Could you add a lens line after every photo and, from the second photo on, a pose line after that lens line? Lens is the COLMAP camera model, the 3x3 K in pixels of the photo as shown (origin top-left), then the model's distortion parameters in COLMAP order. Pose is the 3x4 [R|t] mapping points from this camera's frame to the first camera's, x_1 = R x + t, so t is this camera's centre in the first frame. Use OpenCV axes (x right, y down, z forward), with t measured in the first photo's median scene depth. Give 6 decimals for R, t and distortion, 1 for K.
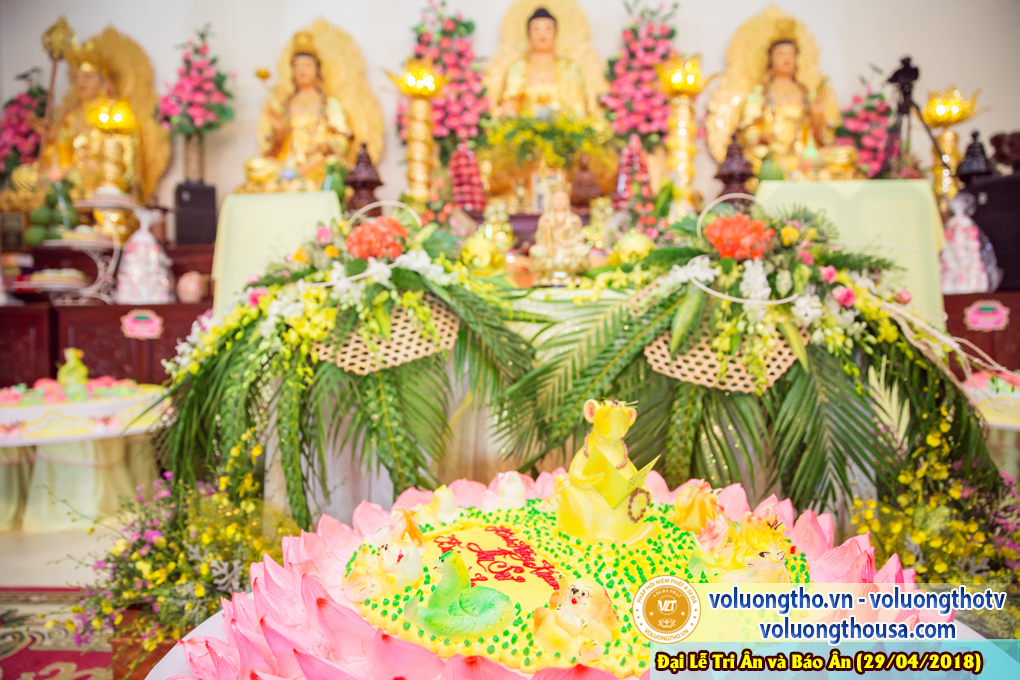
lens RADIAL K [[679.1, 0, 510.0], [0, 679.1, 340.0], [0, 0, 1]] dist [-0.112566, 0.079204]
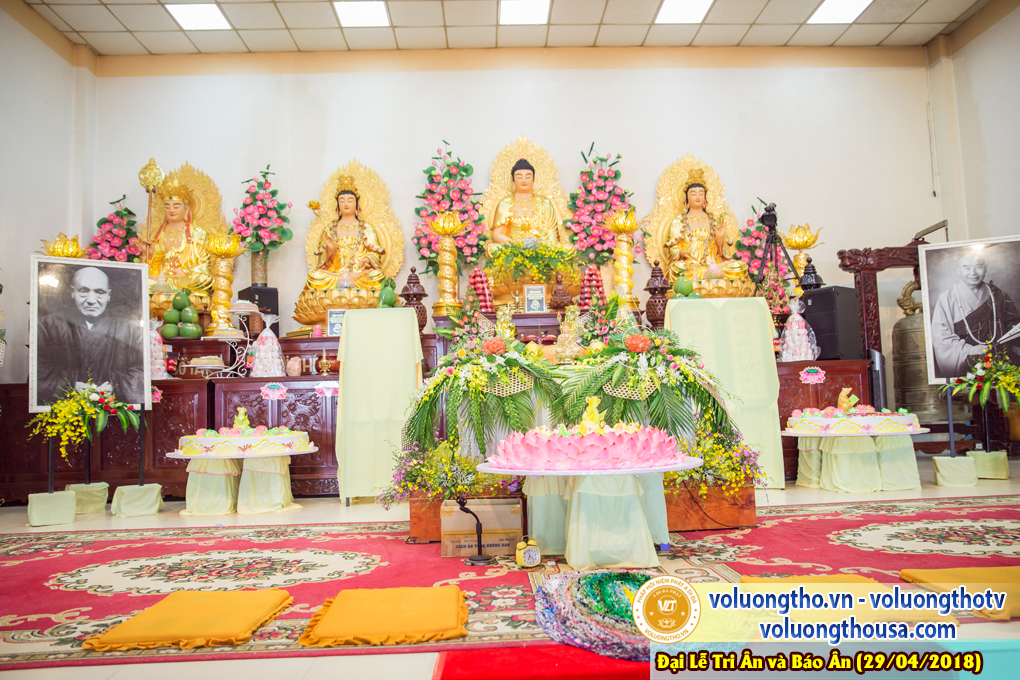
lens RADIAL K [[784.9, 0, 510.0], [0, 784.9, 340.0], [0, 0, 1]] dist [-0.095641, 0.000258]
pose [[0.996735, -0.013308, 0.079644, -0.114672], [0.021588, 0.994340, -0.104027, 0.039945], [-0.077809, 0.105407, 0.991380, -0.577087]]
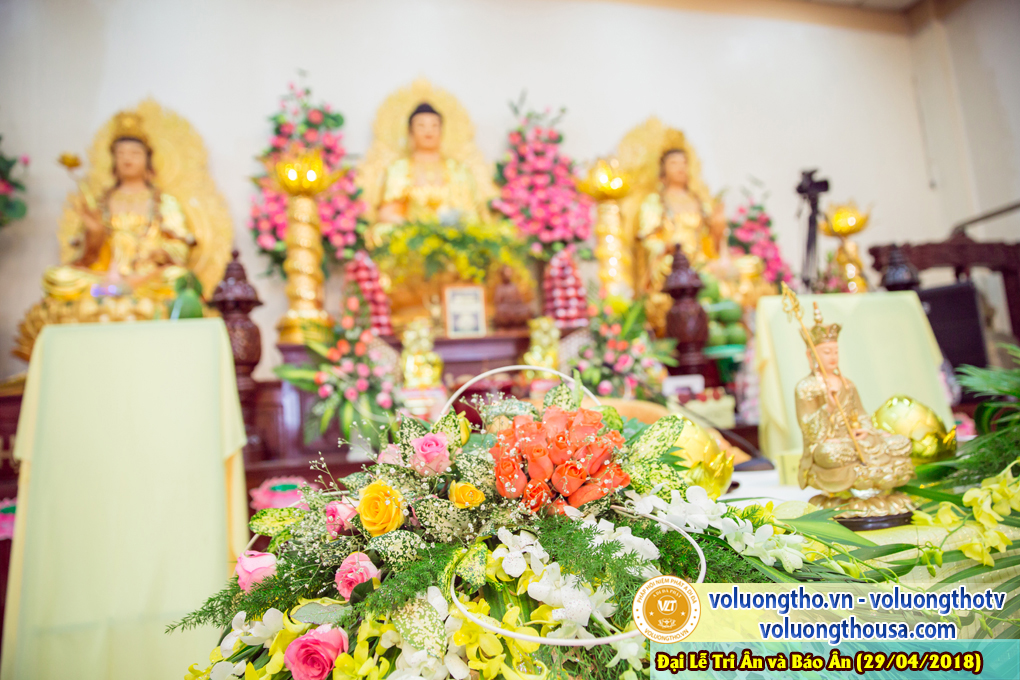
lens RADIAL K [[679.1, 0, 510.0], [0, 679.1, 340.0], [0, 0, 1]] dist [-0.112566, 0.079204]
pose [[0.957571, -0.026909, 0.286938, -0.110763], [0.071147, 0.986888, -0.144882, -0.050609], [-0.279277, 0.159150, 0.946930, 0.173343]]
